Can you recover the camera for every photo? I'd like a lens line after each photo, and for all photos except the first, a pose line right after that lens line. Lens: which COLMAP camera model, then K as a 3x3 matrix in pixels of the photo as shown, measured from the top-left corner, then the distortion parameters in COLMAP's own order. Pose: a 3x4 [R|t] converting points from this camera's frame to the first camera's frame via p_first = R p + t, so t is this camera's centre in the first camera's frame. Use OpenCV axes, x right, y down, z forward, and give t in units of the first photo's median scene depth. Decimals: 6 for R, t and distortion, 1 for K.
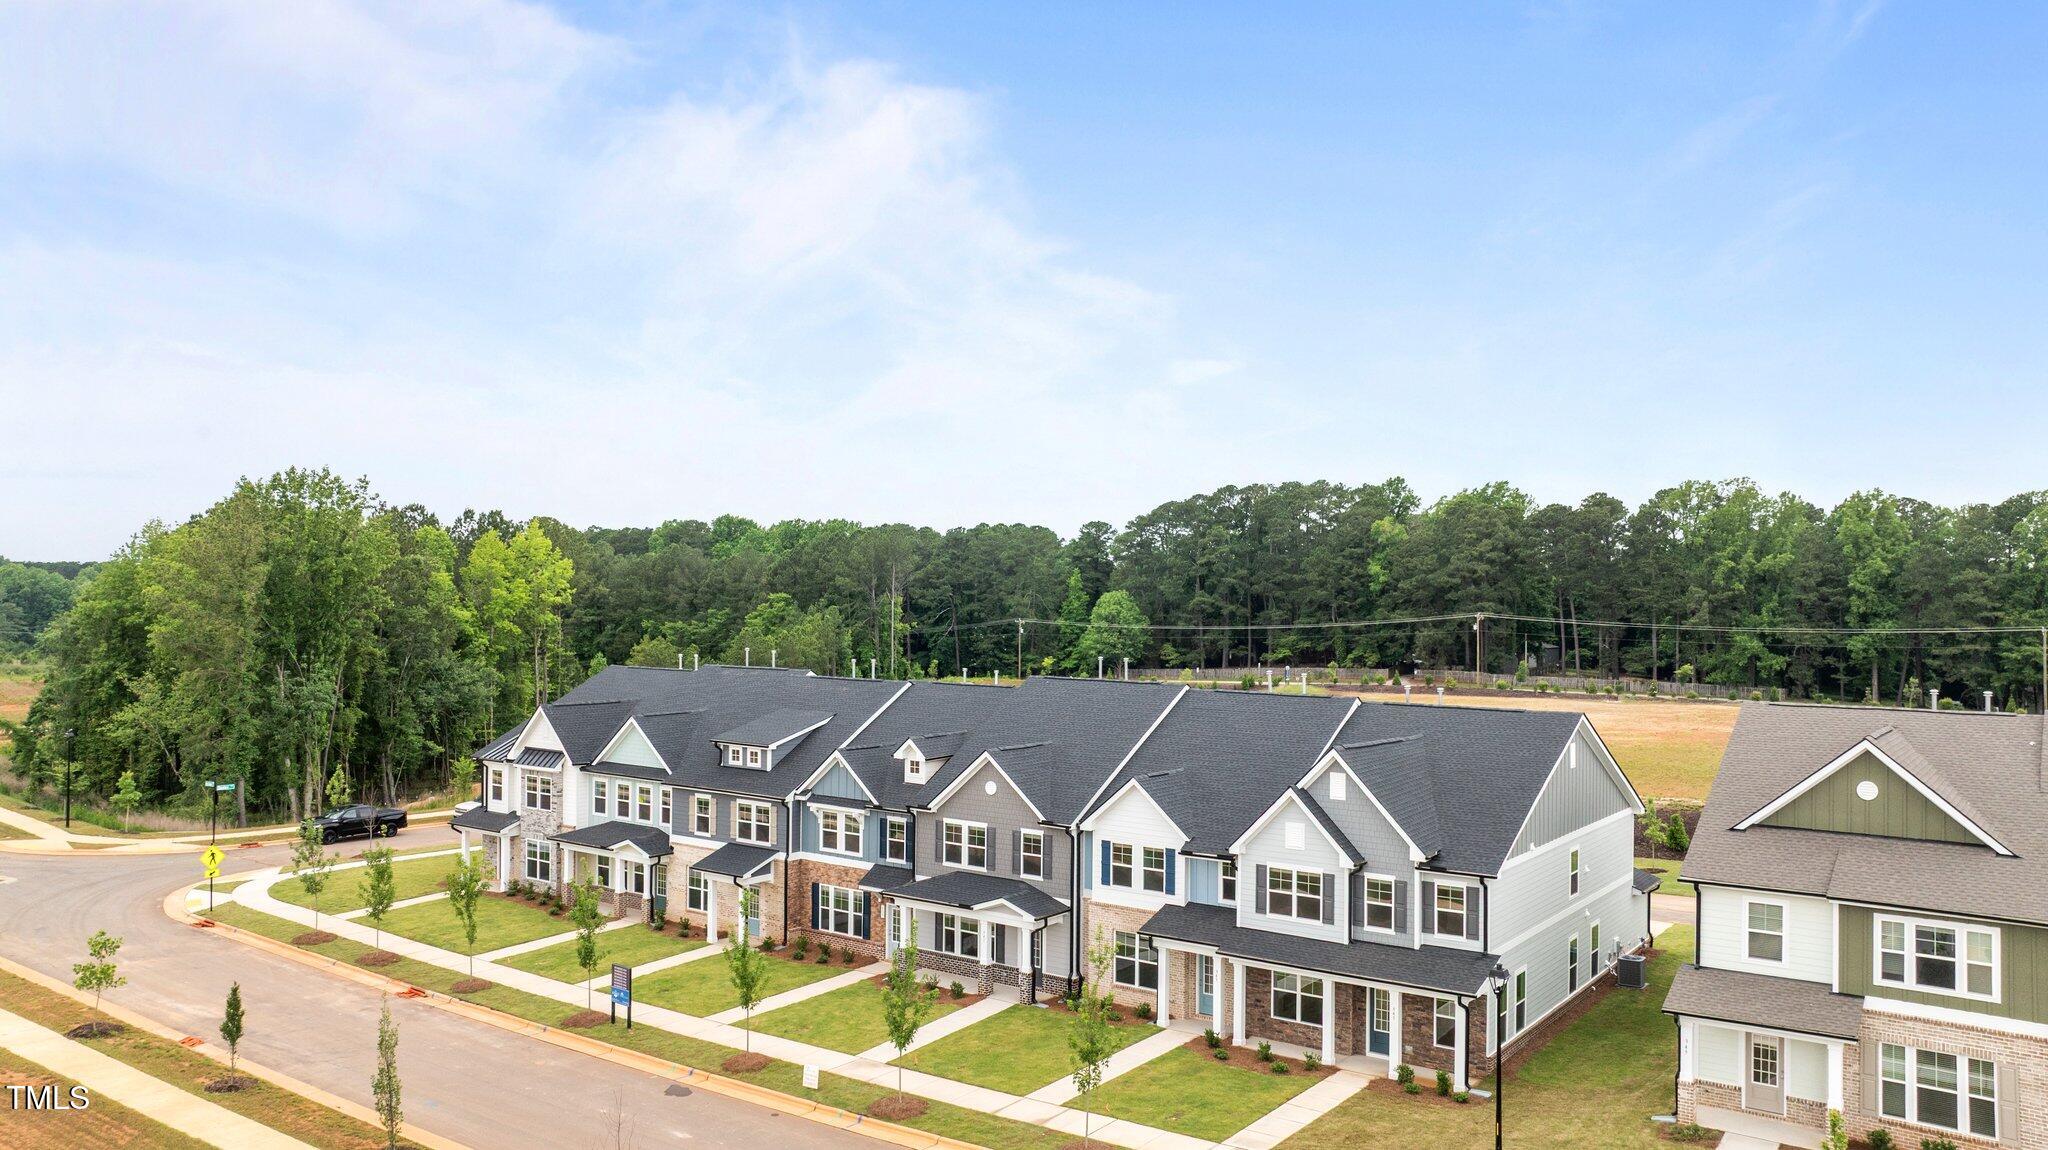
lens RADIAL K [[1435.8, 0, 1035.3], [0, 1435.8, 604.4], [0, 0, 1]] dist [-0.014764, 0.011414]
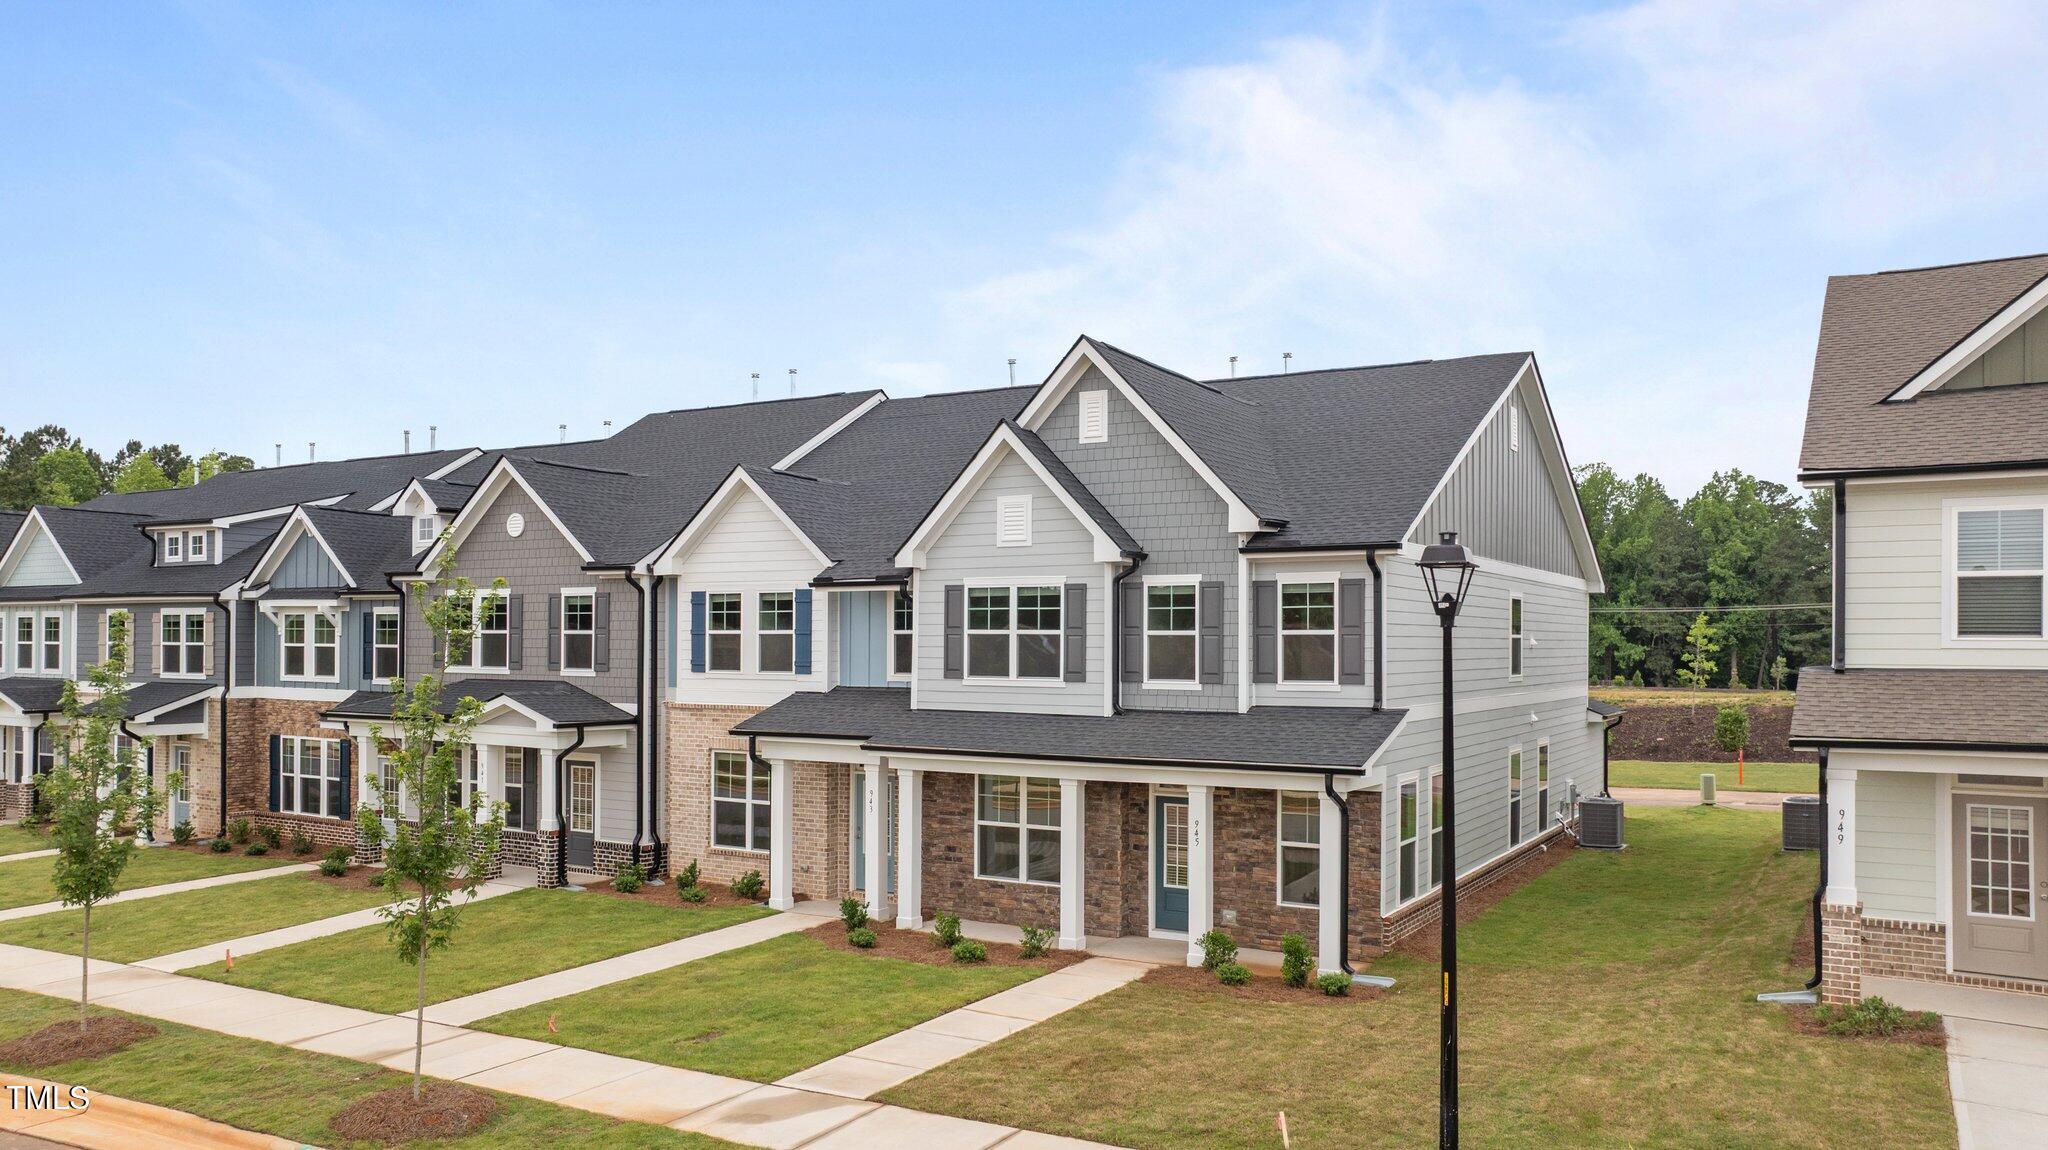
lens RADIAL K [[1451.6, 0, 1024.7], [0, 1451.6, 638.5], [0, 0, 1]] dist [-0.018777, 0.014104]
pose [[0.995300, 0.000123, 0.096839, 0.116106], [0.000649, 0.999968, -0.007938, 0.180289], [-0.096837, 0.007964, 0.995268, 0.413514]]
